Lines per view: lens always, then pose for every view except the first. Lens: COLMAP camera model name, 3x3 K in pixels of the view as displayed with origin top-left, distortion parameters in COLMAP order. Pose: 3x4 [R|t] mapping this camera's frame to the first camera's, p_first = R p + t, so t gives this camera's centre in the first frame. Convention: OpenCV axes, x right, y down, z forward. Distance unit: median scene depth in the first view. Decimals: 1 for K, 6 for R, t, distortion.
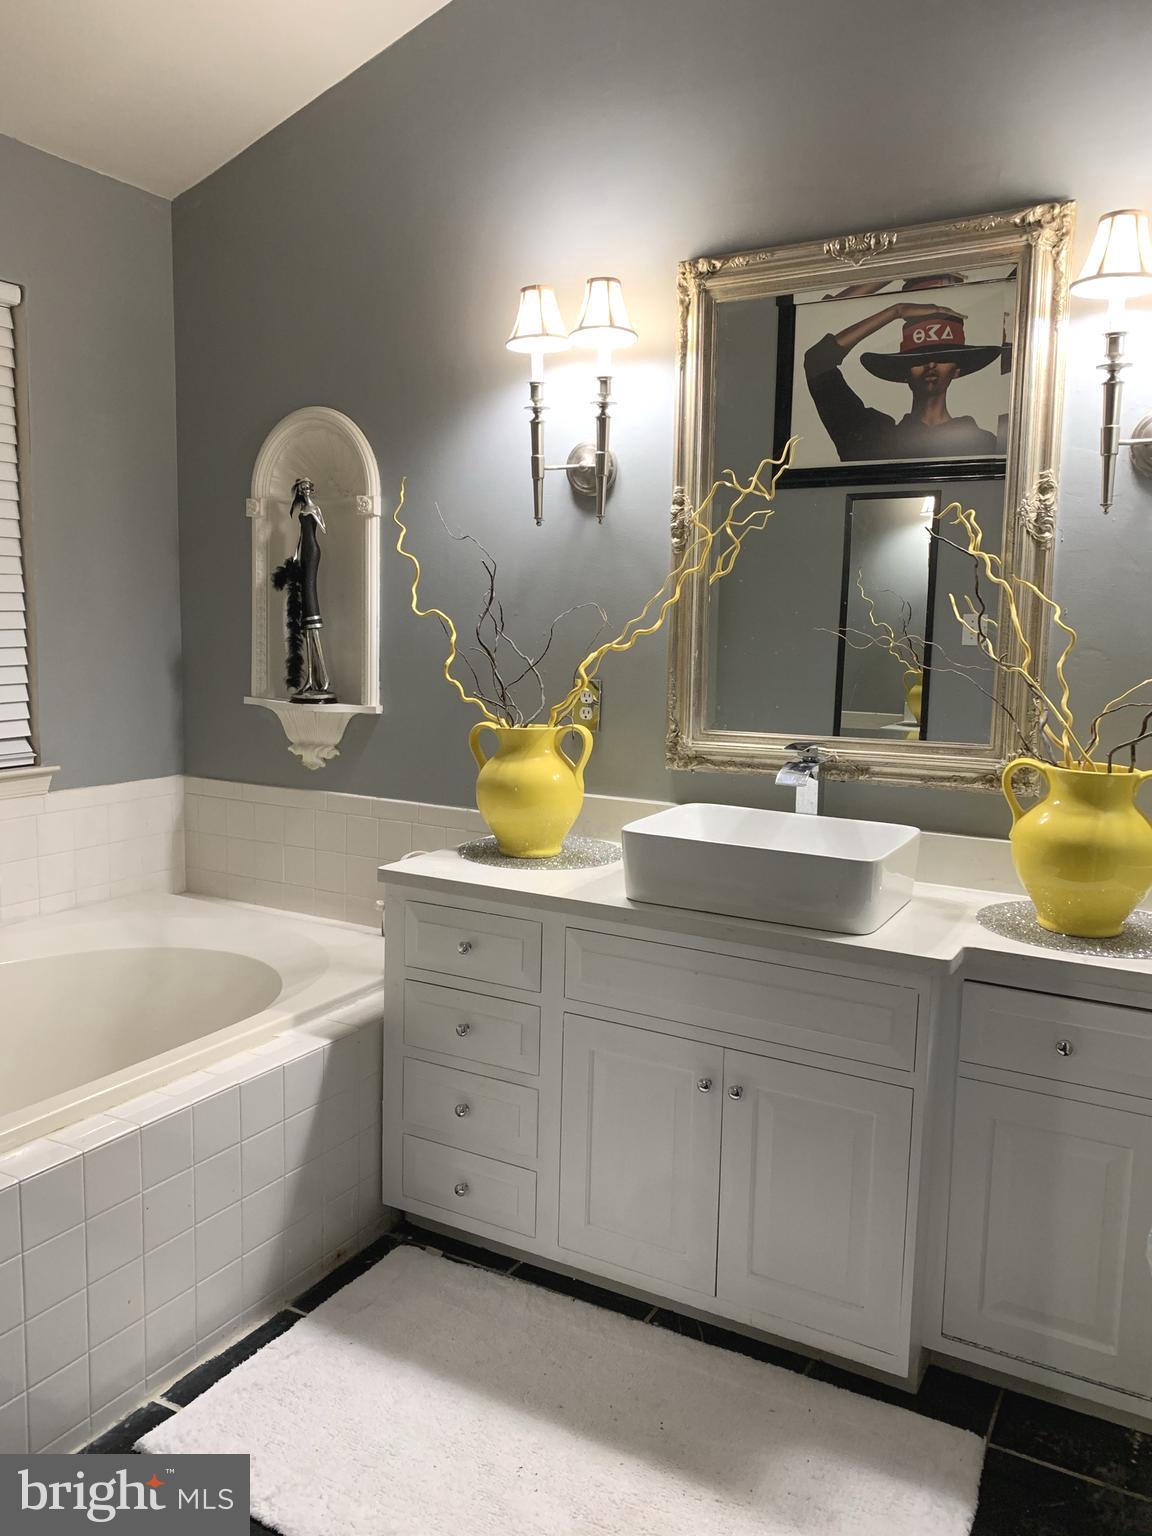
lens RADIAL K [[1159.5, 0, 571.8], [0, 1159.5, 769.9], [0, 0, 1]] dist [0.008687, -0.033380]
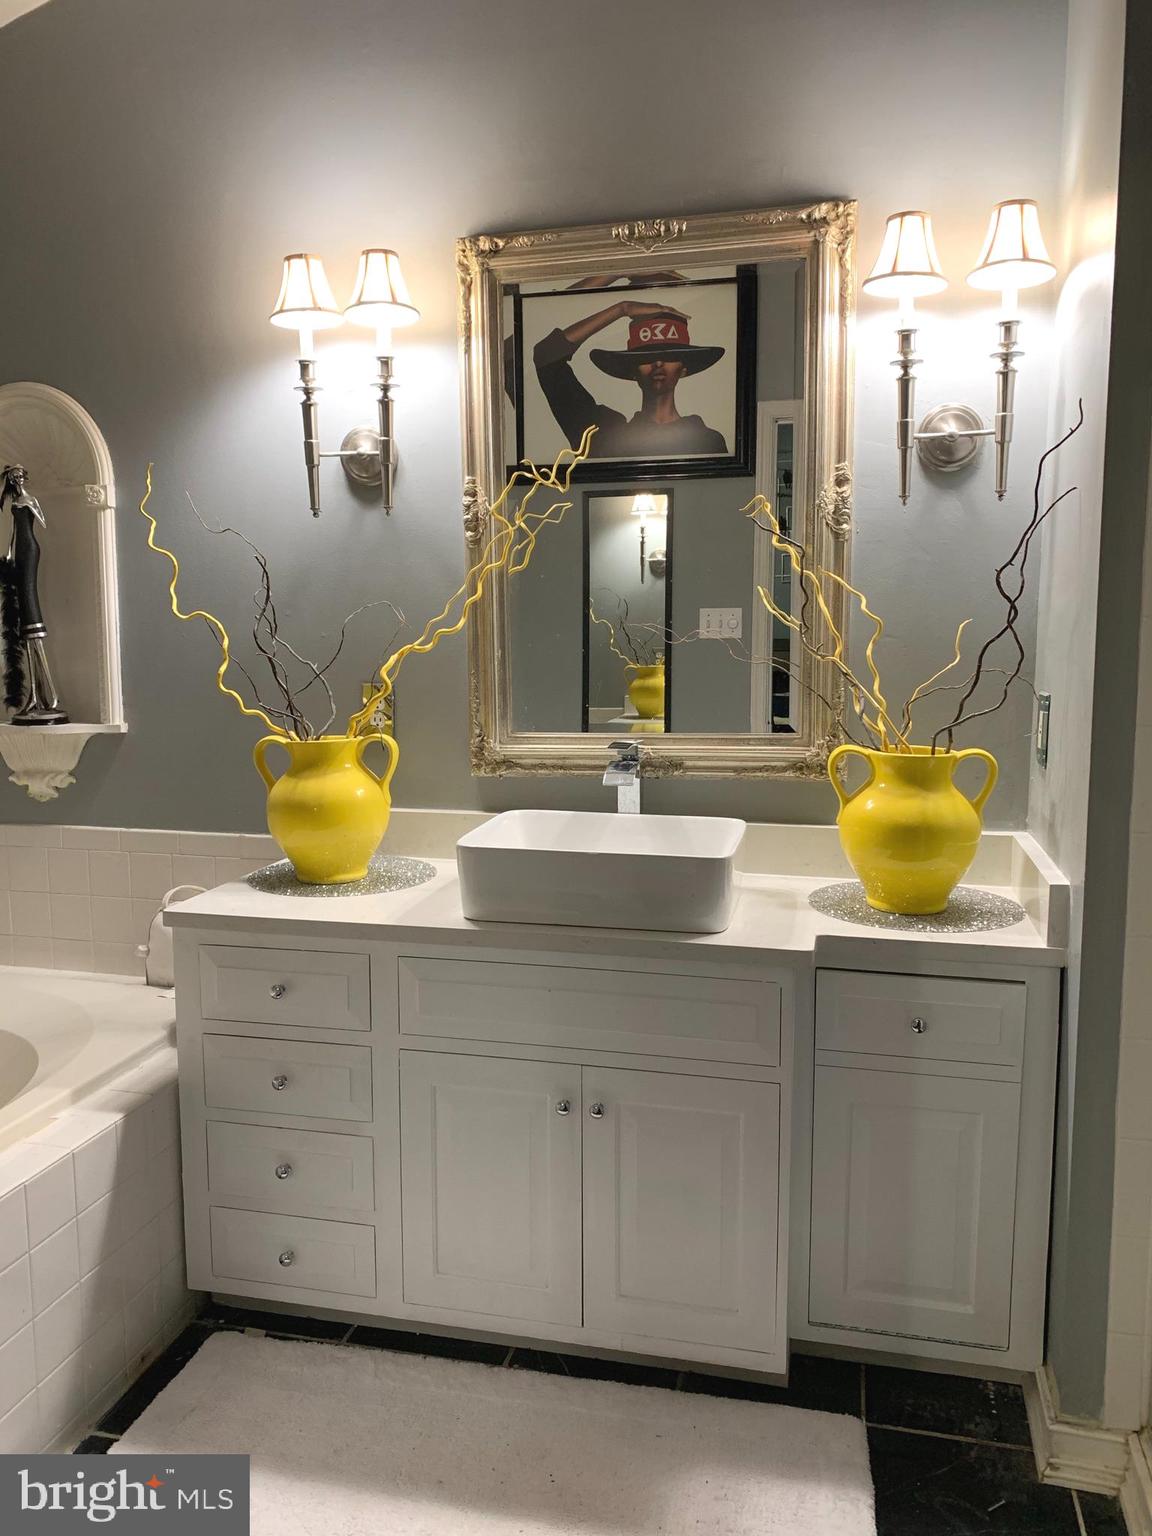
lens RADIAL K [[1159.5, 0, 580.4], [0, 1159.5, 770.3], [0, 0, 1]] dist [0.008687, -0.033380]
pose [[0.958917, -0.059138, 0.277454, -0.105186], [0.059149, 0.998214, 0.008336, -0.008947], [-0.277451, 0.008417, 0.960703, 0.075599]]
